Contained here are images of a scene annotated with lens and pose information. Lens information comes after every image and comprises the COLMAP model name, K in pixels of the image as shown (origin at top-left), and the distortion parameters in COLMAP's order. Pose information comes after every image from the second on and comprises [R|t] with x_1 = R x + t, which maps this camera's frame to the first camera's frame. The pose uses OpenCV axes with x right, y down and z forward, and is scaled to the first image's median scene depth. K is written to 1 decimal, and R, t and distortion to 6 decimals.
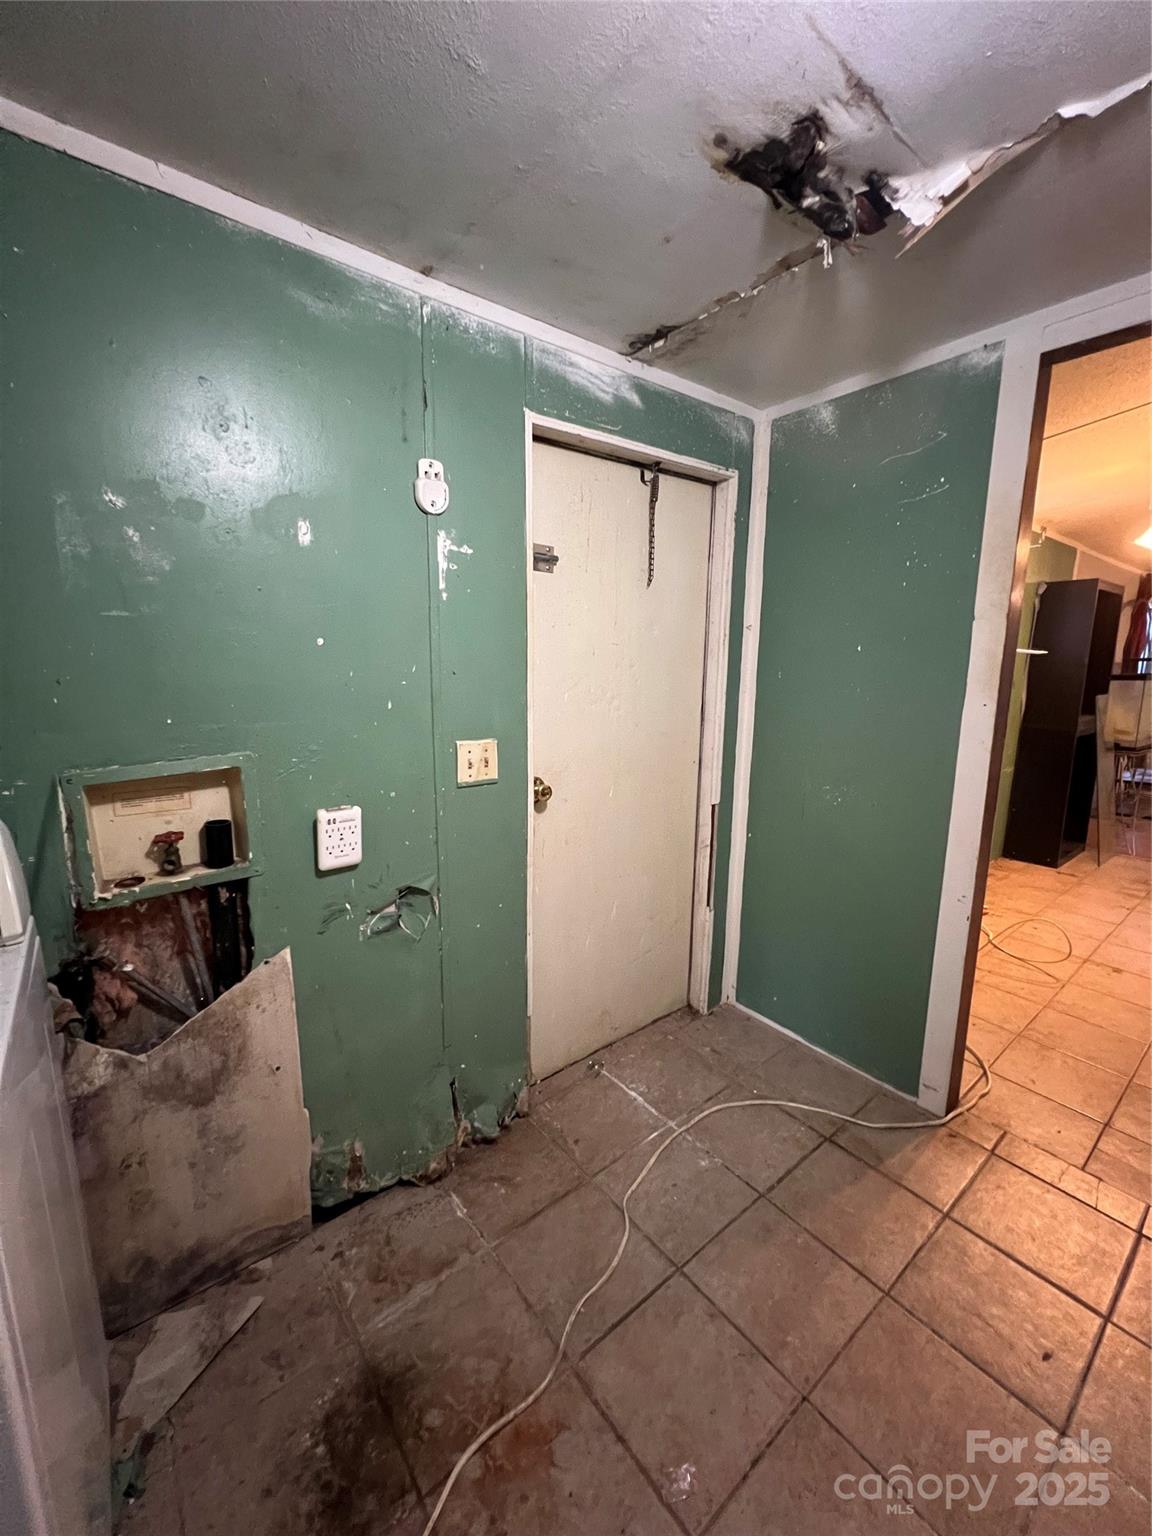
lens RADIAL K [[611.7, 0, 571.9], [0, 611.7, 766.5], [0, 0, 1]] dist [-0.002678, 0.000513]
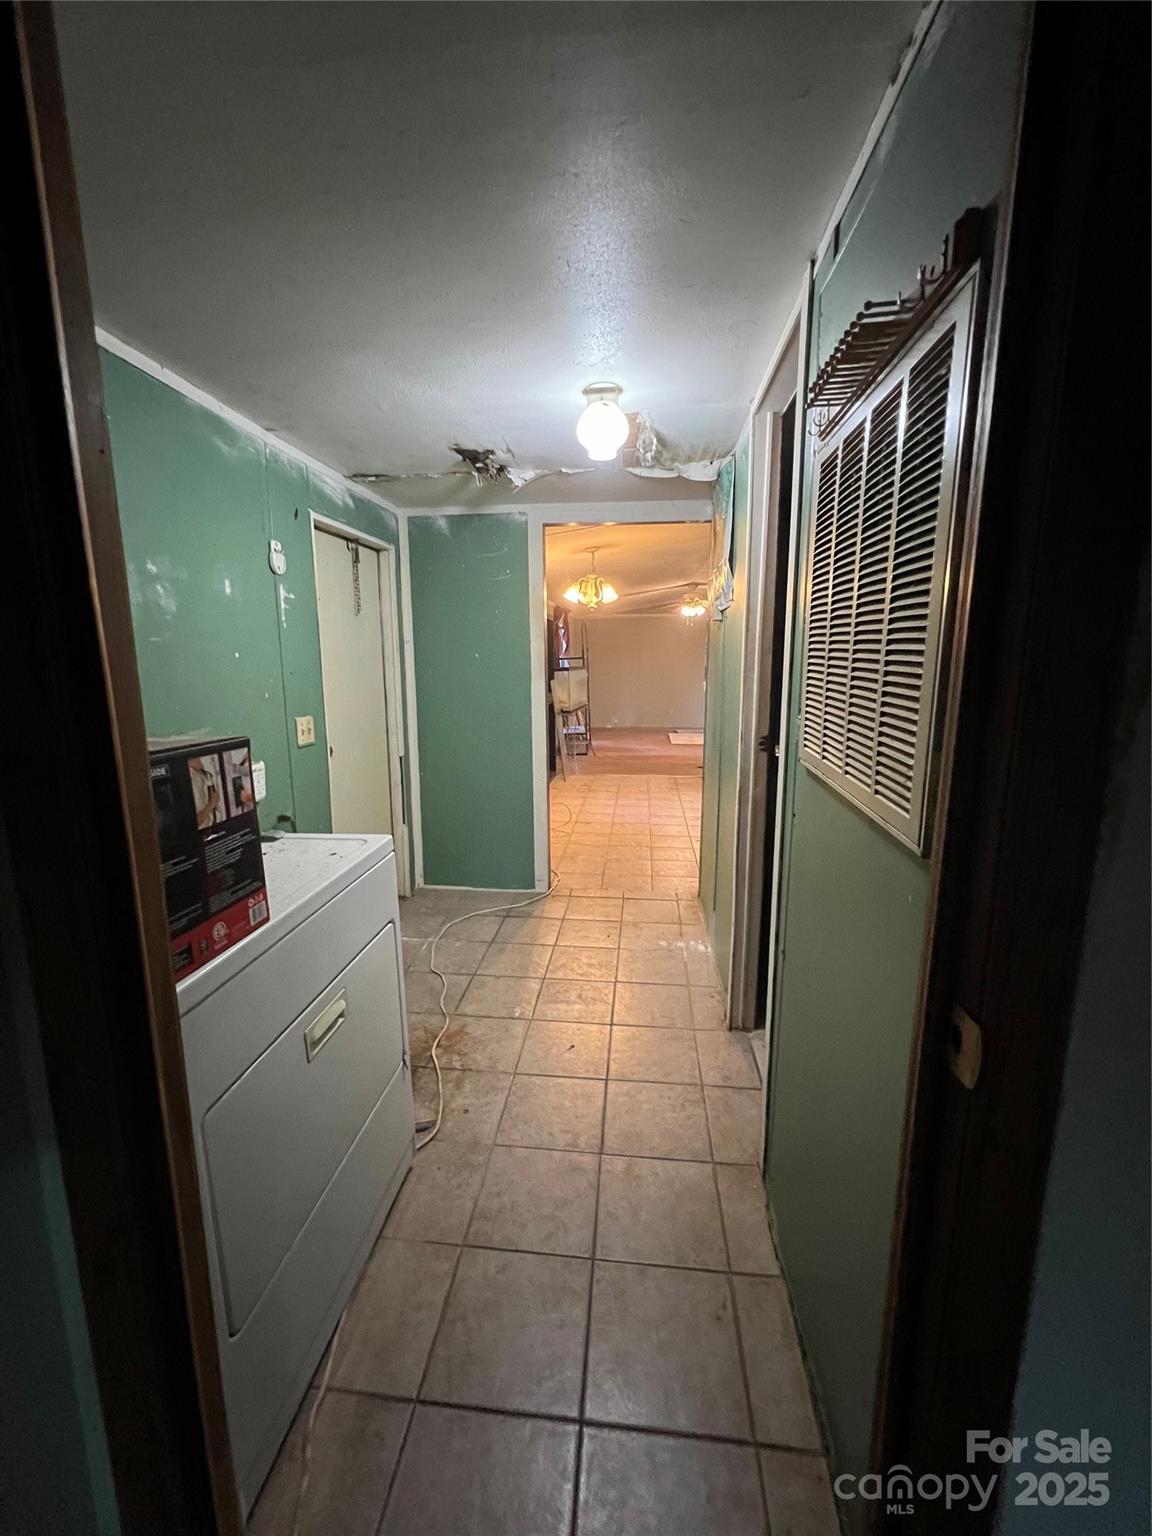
lens RADIAL K [[611.7, 0, 576.2], [0, 611.7, 765.6], [0, 0, 1]] dist [-0.002678, 0.000513]
pose [[0.698556, -0.133510, 0.702990, -0.795525], [0.135154, 0.989374, 0.053598, 0.091167], [-0.702676, 0.057571, 0.709177, -0.590415]]
